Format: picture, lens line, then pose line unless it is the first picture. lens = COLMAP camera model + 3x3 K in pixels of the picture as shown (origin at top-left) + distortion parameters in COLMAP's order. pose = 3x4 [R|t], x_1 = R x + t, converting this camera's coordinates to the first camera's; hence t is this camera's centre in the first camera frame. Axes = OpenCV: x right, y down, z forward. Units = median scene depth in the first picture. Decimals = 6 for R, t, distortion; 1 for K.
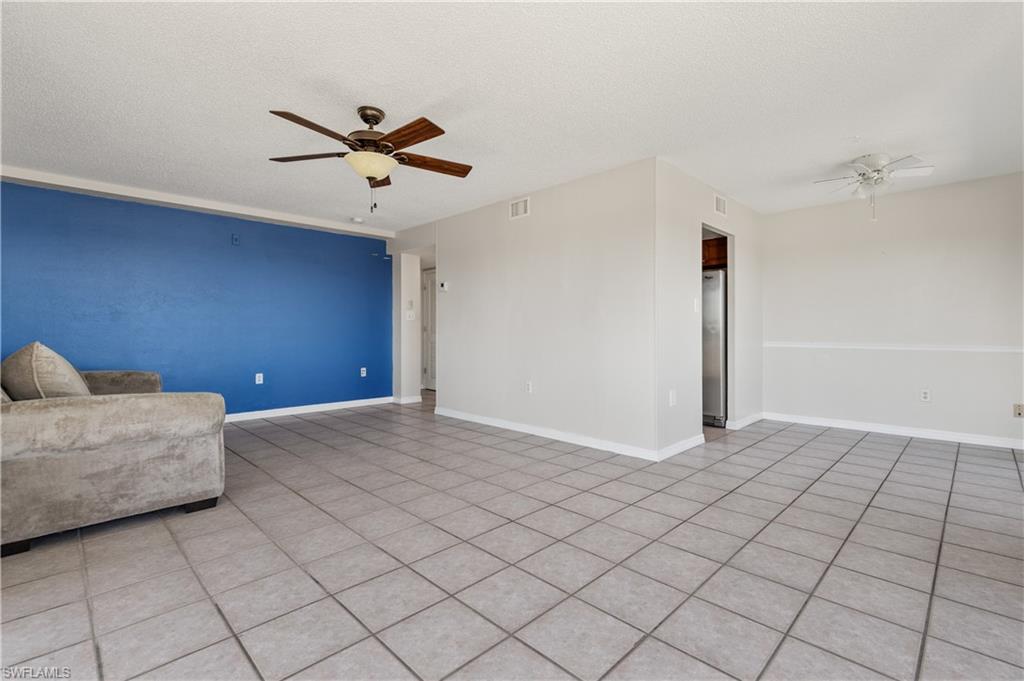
lens RADIAL K [[460.3, 0, 512.7], [0, 460.3, 332.5], [0, 0, 1]] dist [0.004061, 0.000296]
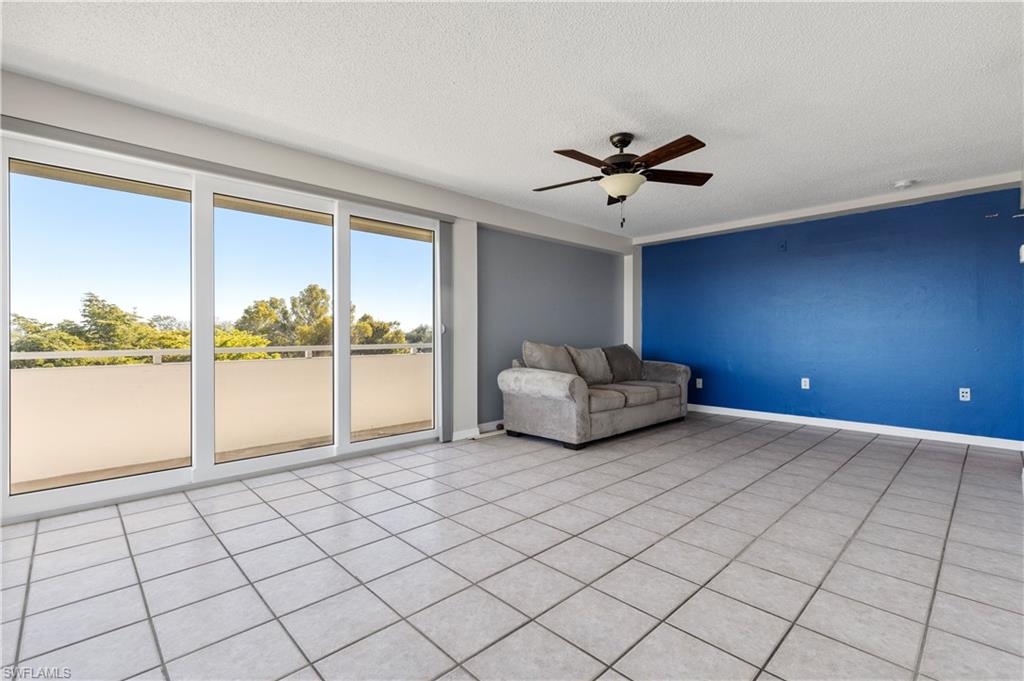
lens RADIAL K [[460.3, 0, 515.1], [0, 460.3, 338.3], [0, 0, 1]] dist [0.004061, 0.000296]
pose [[-0.016852, 0.005067, -0.999845, 0.798275], [-0.000425, 0.999987, 0.005075, 0.000439], [0.999858, 0.000510, -0.016849, 0.756245]]
